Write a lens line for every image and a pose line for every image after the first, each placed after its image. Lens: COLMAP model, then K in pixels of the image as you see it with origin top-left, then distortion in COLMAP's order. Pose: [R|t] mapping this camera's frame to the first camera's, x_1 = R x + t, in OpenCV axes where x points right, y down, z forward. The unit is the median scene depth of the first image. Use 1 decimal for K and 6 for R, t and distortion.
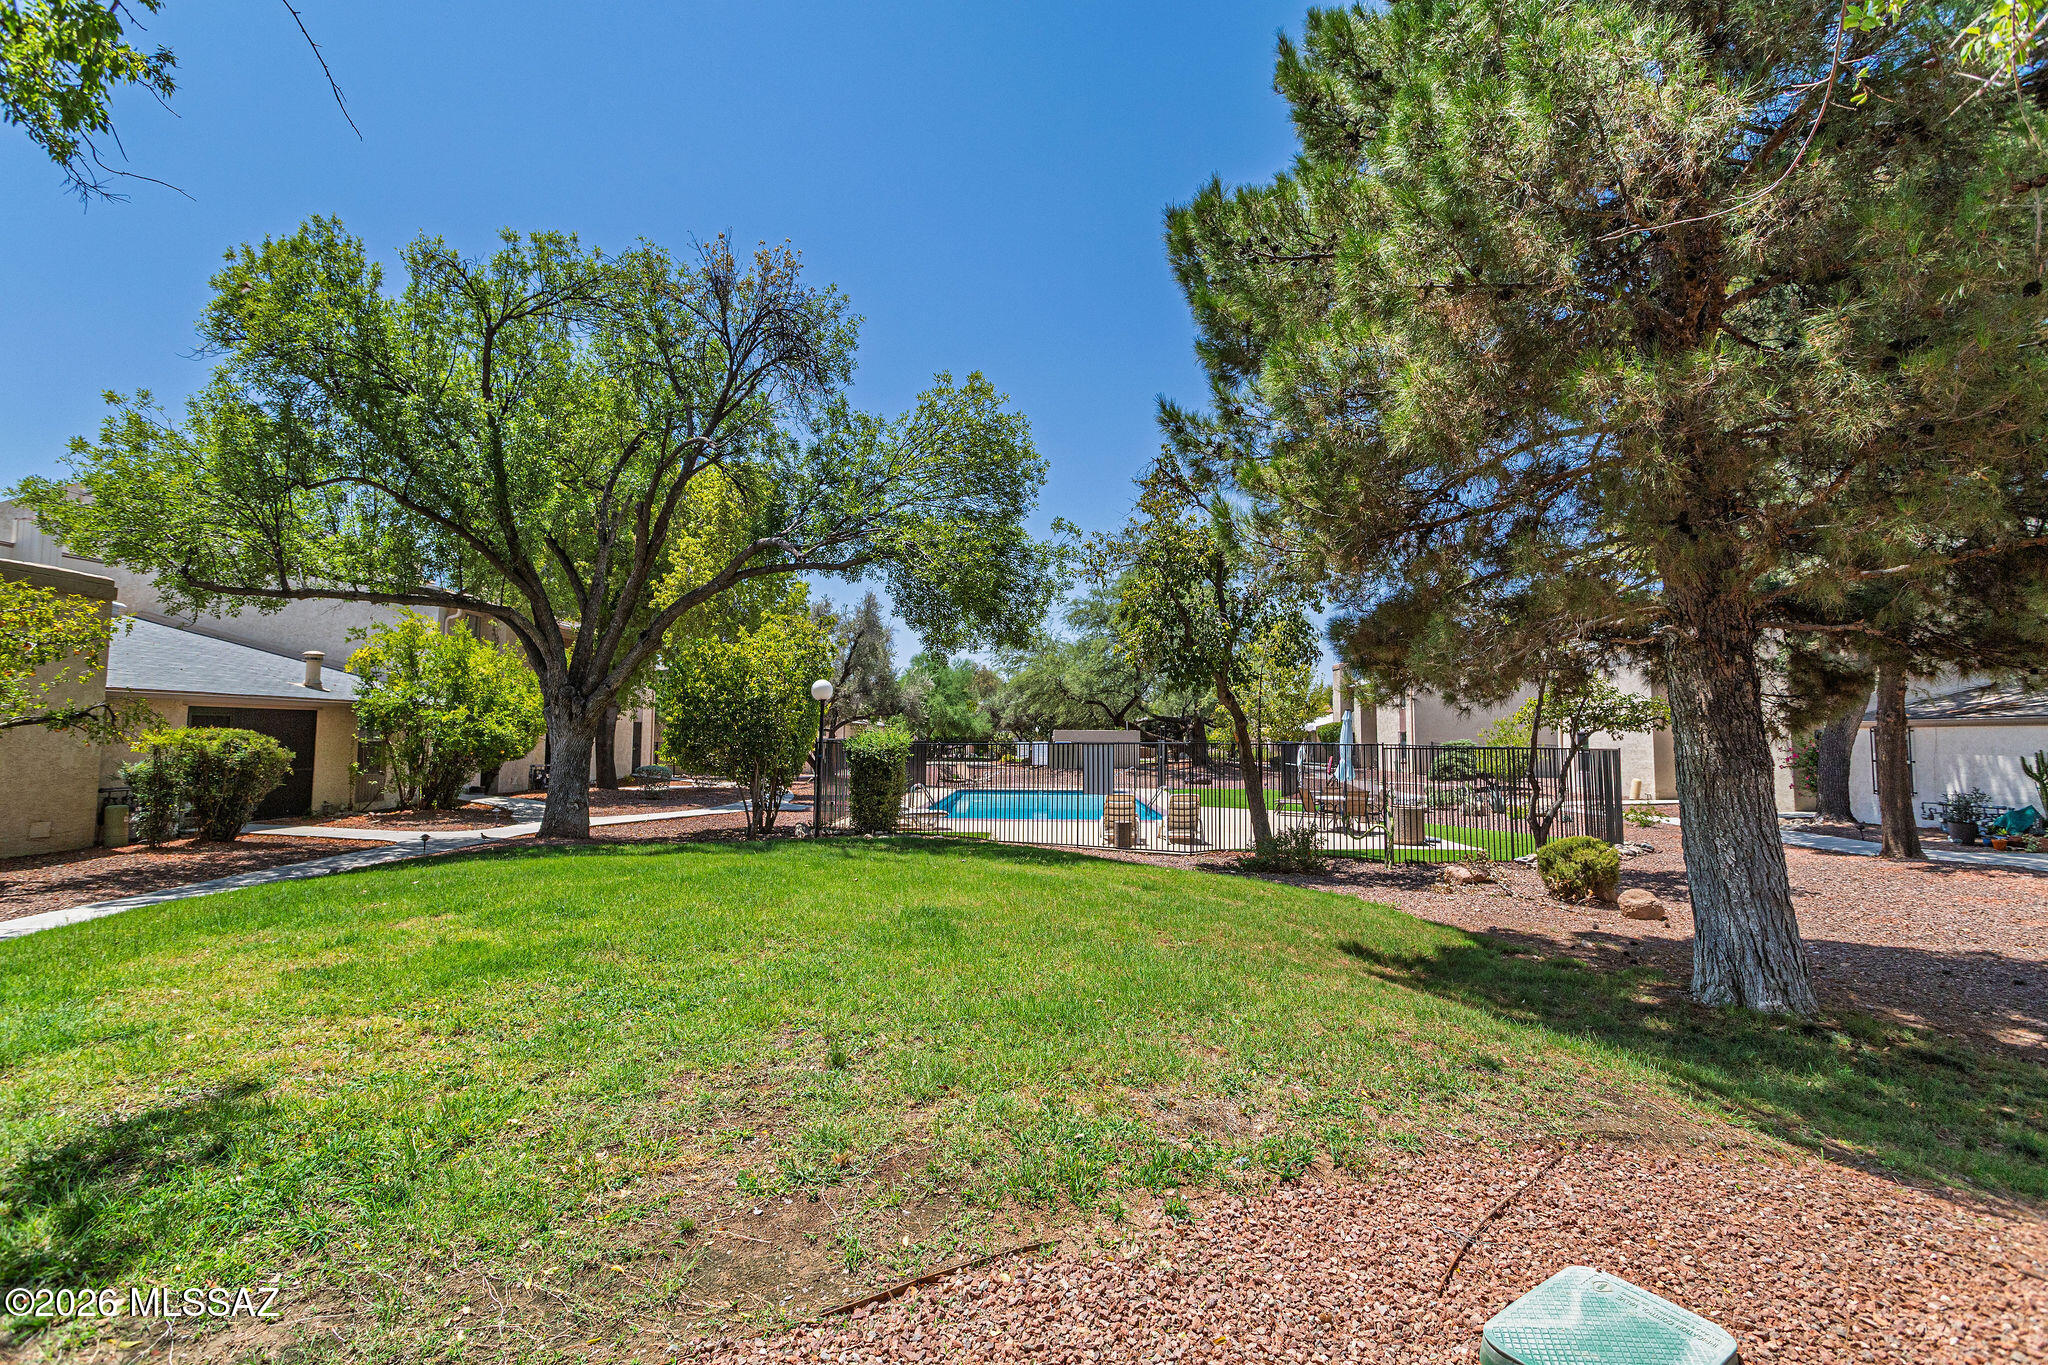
lens RADIAL K [[969.6, 0, 1024.8], [0, 969.6, 684.8], [0, 0, 1]] dist [0.003699, 0.000999]
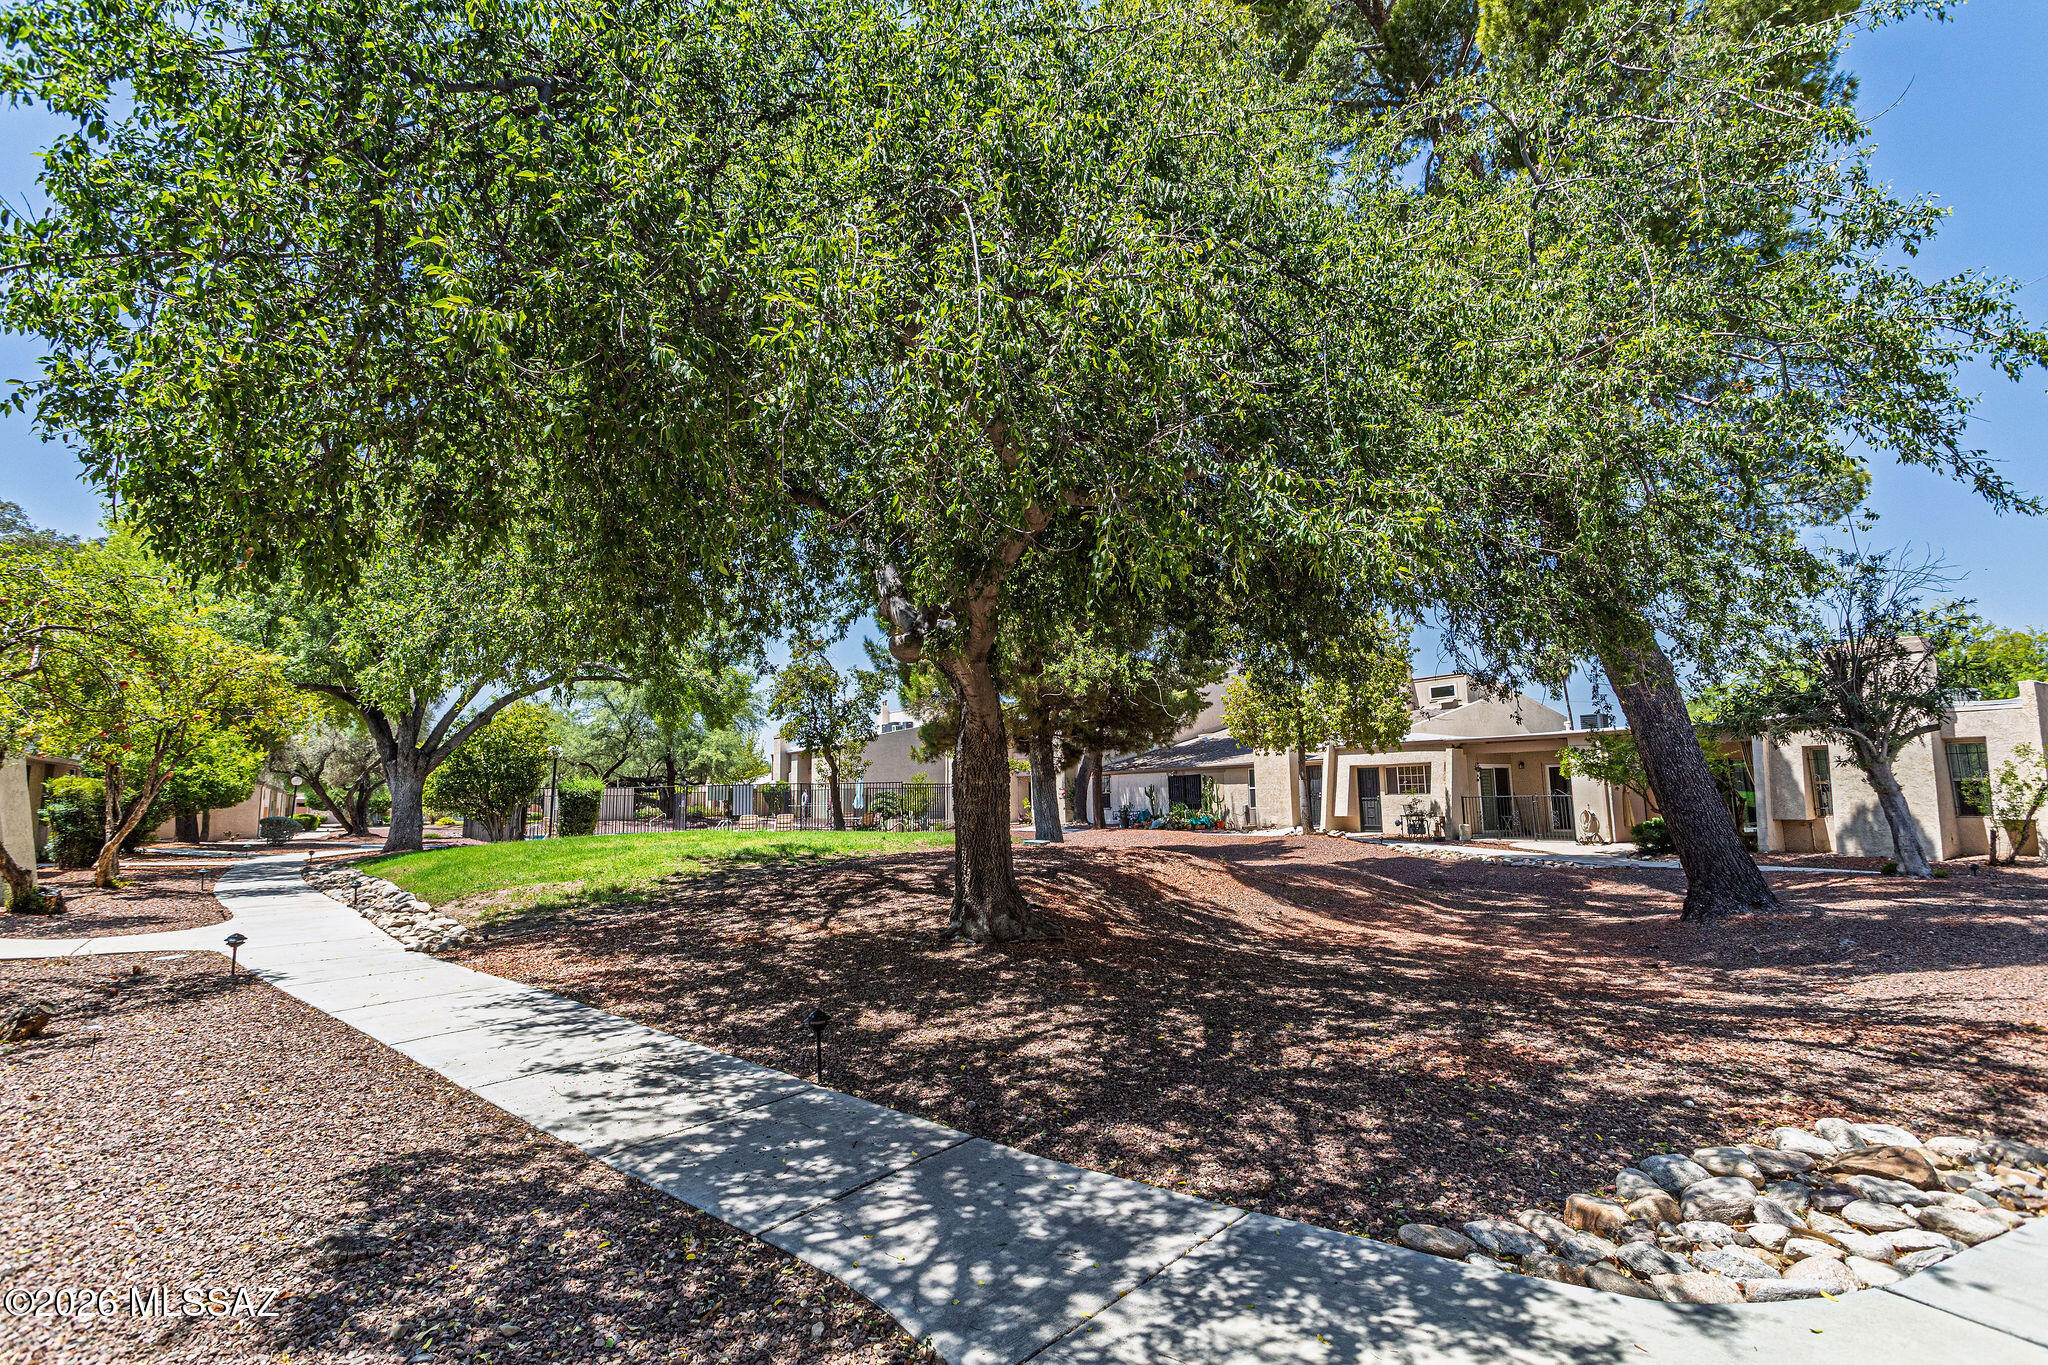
lens RADIAL K [[969.6, 0, 1038.6], [0, 969.6, 684.8], [0, 0, 1]] dist [0.003699, 0.000999]
pose [[0.804086, 0.047637, 0.592601, -0.568599], [-0.007113, 0.997484, -0.070533, 0.000272], [-0.594470, 0.052499, 0.802402, -0.739469]]
